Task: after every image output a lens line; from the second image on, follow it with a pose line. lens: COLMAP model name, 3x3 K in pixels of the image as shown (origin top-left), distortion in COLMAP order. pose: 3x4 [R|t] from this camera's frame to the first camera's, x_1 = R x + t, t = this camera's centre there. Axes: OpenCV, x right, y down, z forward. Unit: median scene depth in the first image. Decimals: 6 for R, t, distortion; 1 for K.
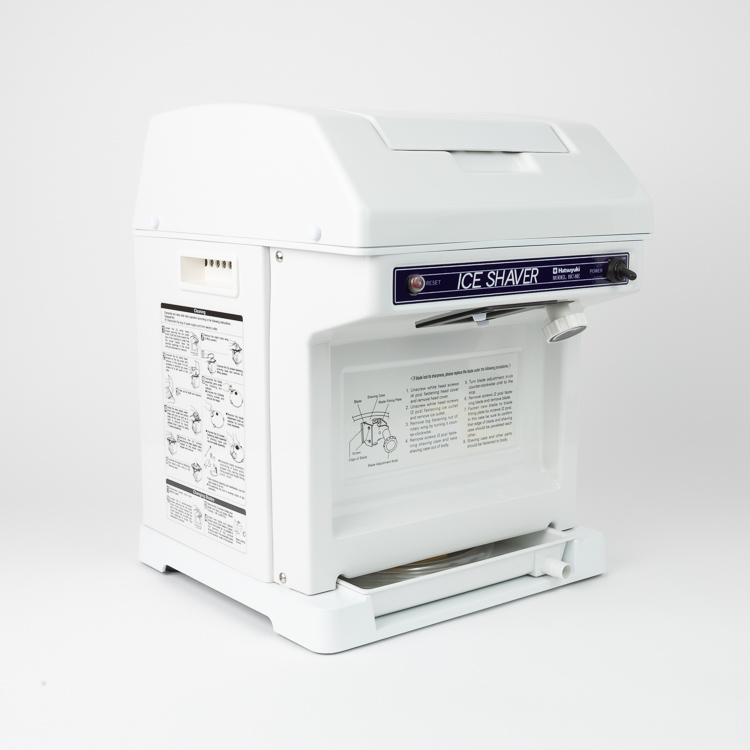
lens RADIAL K [[1226.2, 0, 375.0], [0, 1226.2, 375.0], [0, 0, 1]] dist [-0.036603, -0.023517]
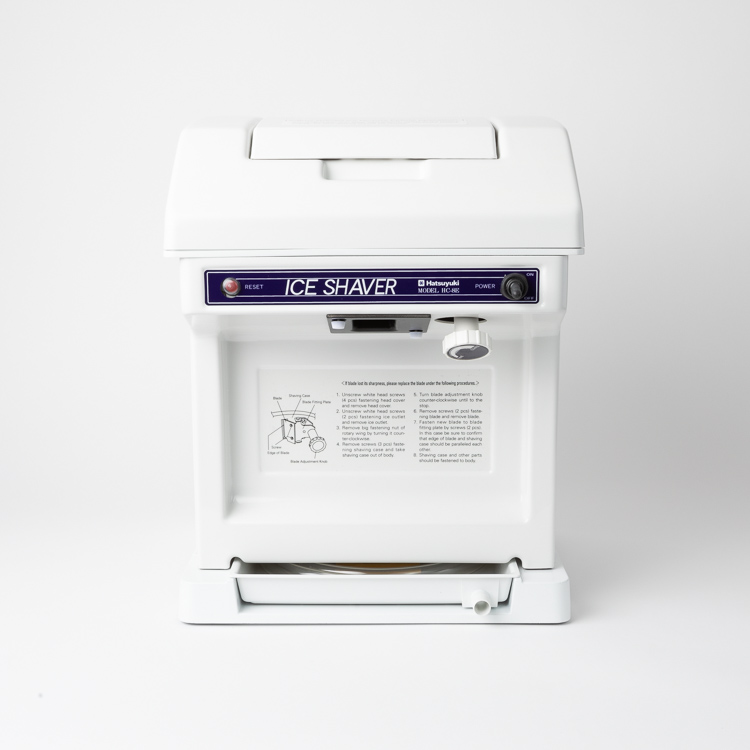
lens RADIAL K [[1226.2, 0, 375.0], [0, 1226.2, 375.0], [0, 0, 1]] dist [-0.036603, -0.023517]
pose [[0.779025, 0.097082, -0.619432, 0.669596], [-0.099584, 0.994557, 0.030633, -0.037118], [0.619034, 0.037822, 0.784453, 0.218389]]
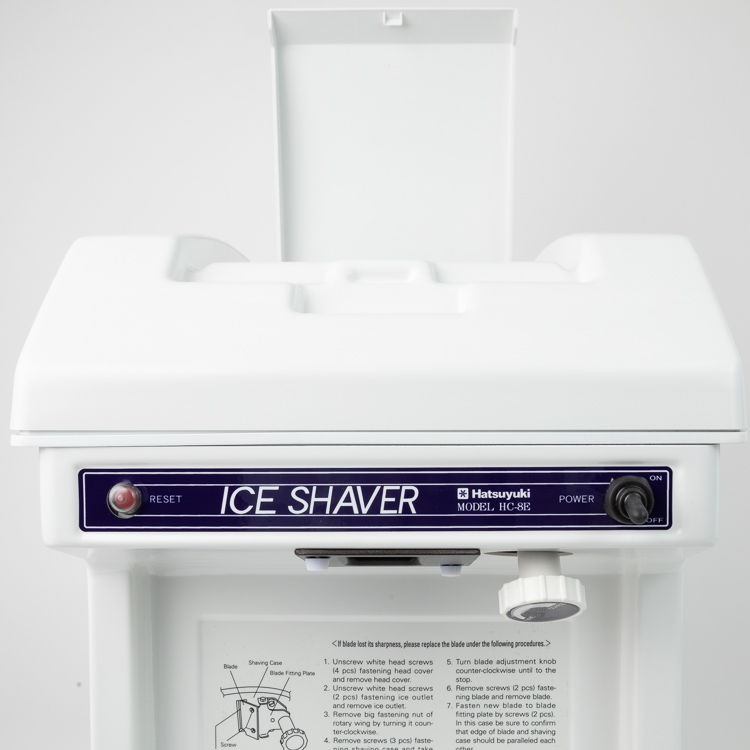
lens RADIAL K [[932.5, 0, 413.6], [0, 932.5, 375.9], [0, 0, 1]] dist [-0.065968, 0.020633]
pose [[0.784018, 0.001383, -0.620737, 0.357082], [-0.100551, 0.987074, -0.124801, -0.077560], [0.612540, 0.160262, 0.774022, 0.622110]]
